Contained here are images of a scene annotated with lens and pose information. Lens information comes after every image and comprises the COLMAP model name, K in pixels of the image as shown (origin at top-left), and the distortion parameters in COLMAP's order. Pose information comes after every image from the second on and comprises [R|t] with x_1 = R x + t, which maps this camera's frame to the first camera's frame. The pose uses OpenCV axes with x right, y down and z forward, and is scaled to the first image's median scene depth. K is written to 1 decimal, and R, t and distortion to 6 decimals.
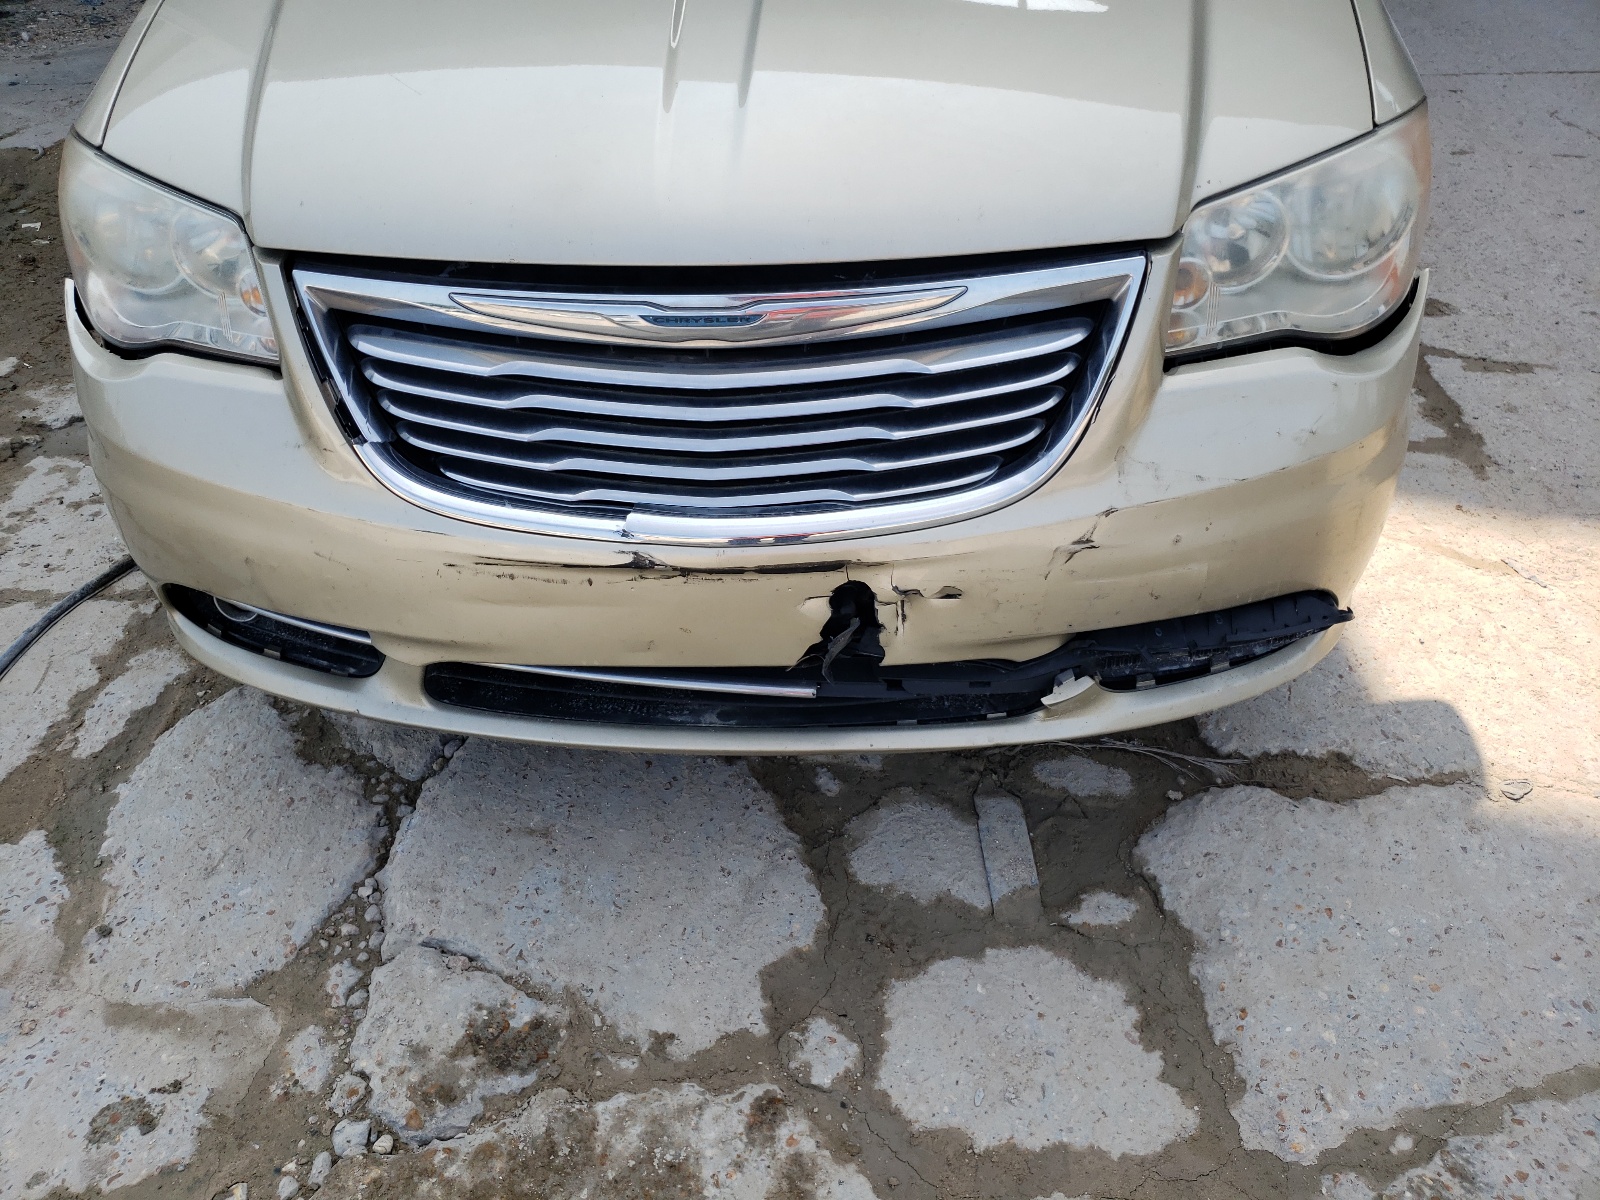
lens RADIAL K [[1286.7, 0, 772.6], [0, 1286.7, 596.0], [0, 0, 1]] dist [-0.011248, -0.011177]
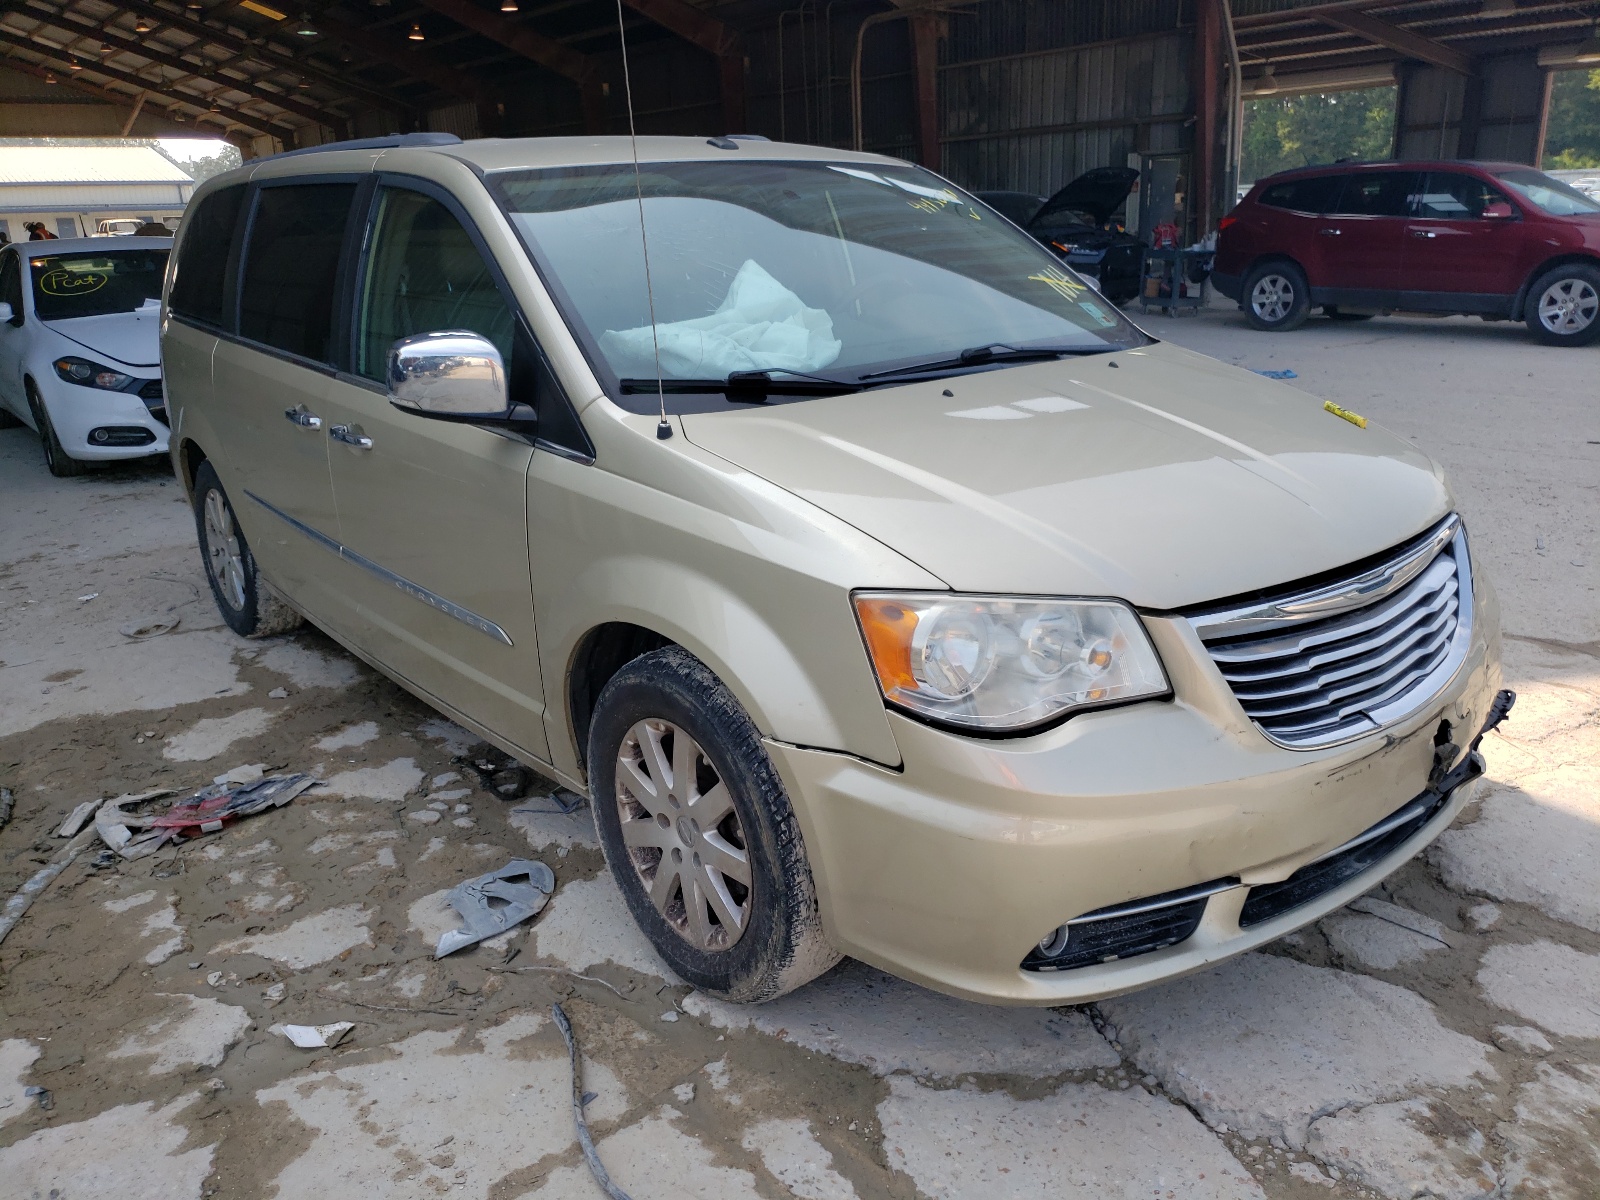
lens RADIAL K [[1286.7, 0, 772.6], [0, 1286.7, 596.0], [0, 0, 1]] dist [-0.011248, -0.011177]
pose [[0.744503, -0.195707, 0.638290, -1.456059], [0.413934, 0.885437, -0.211329, -0.145998], [-0.523807, 0.421545, 0.740220, 0.147321]]
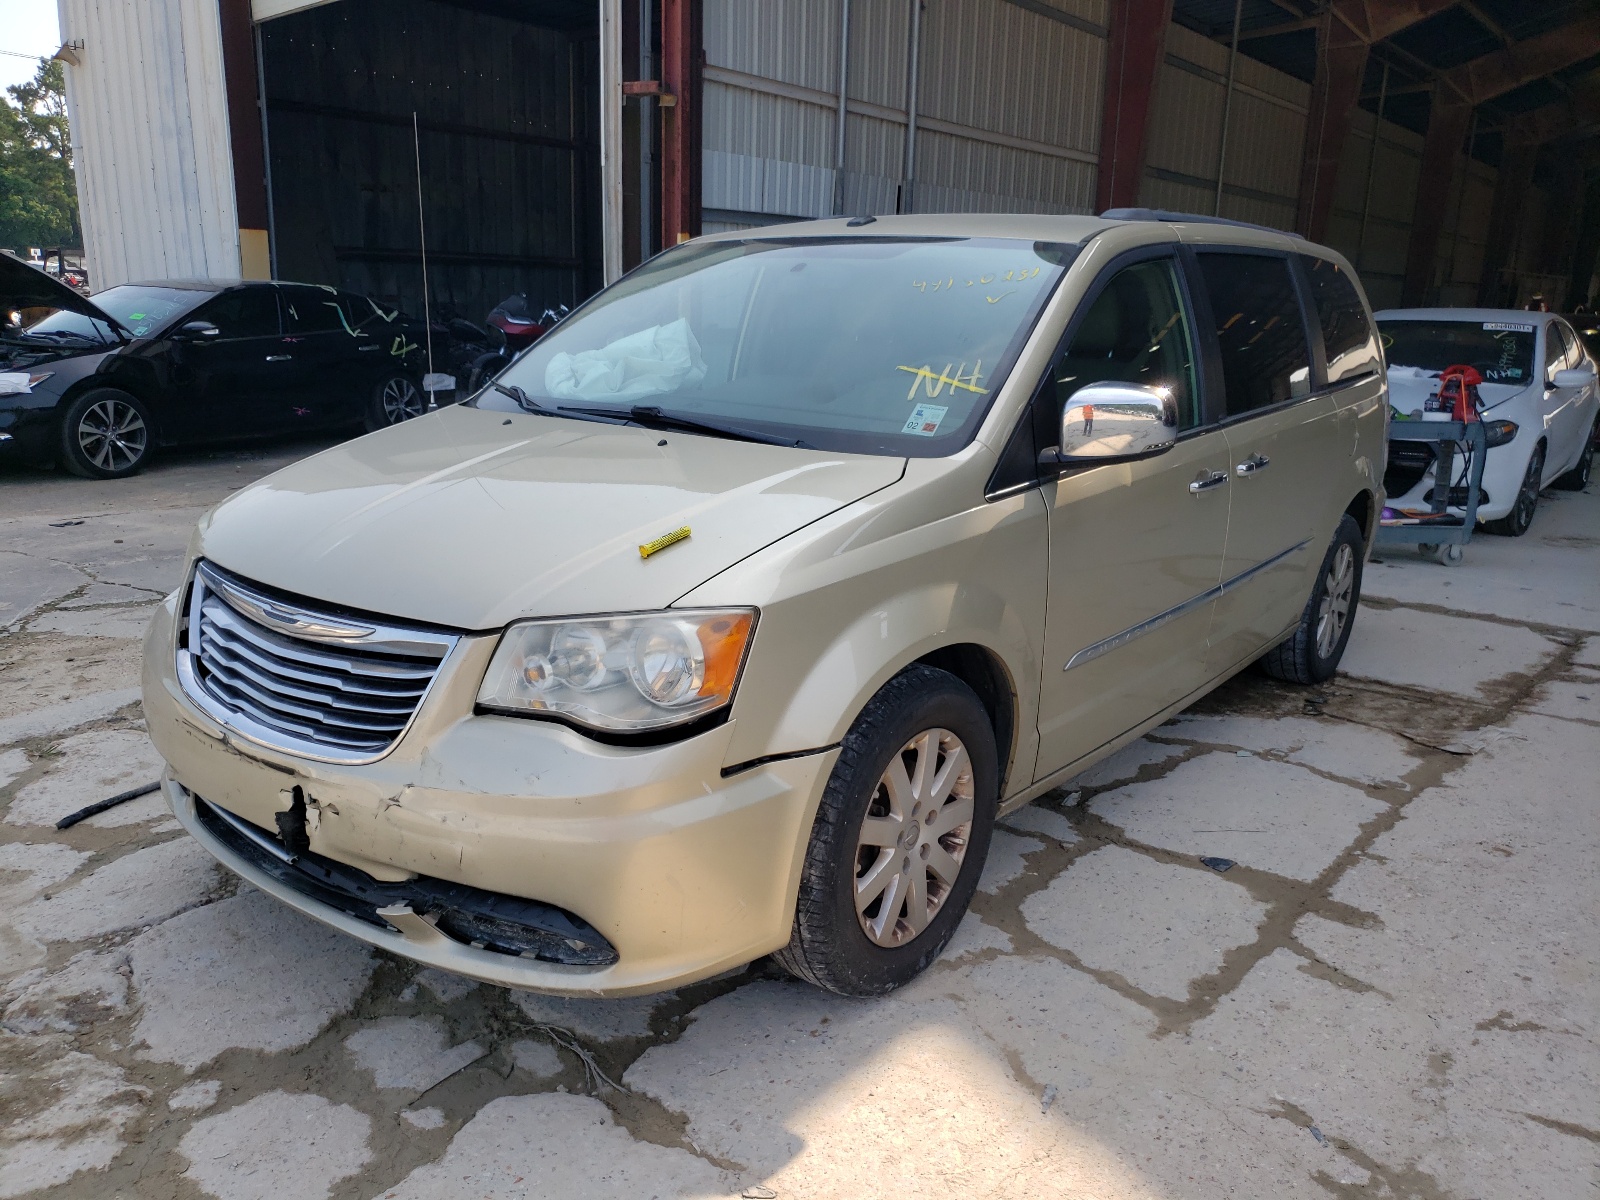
lens RADIAL K [[1318.8, 0, 800.0], [0, 1318.8, 600.0], [0, 0, 1]] dist [0.005509, 0.013317]
pose [[0.808262, 0.193313, -0.556186, 1.358602], [-0.389932, 0.883499, -0.259580, -0.029167], [0.441209, 0.426684, 0.789478, -0.153866]]
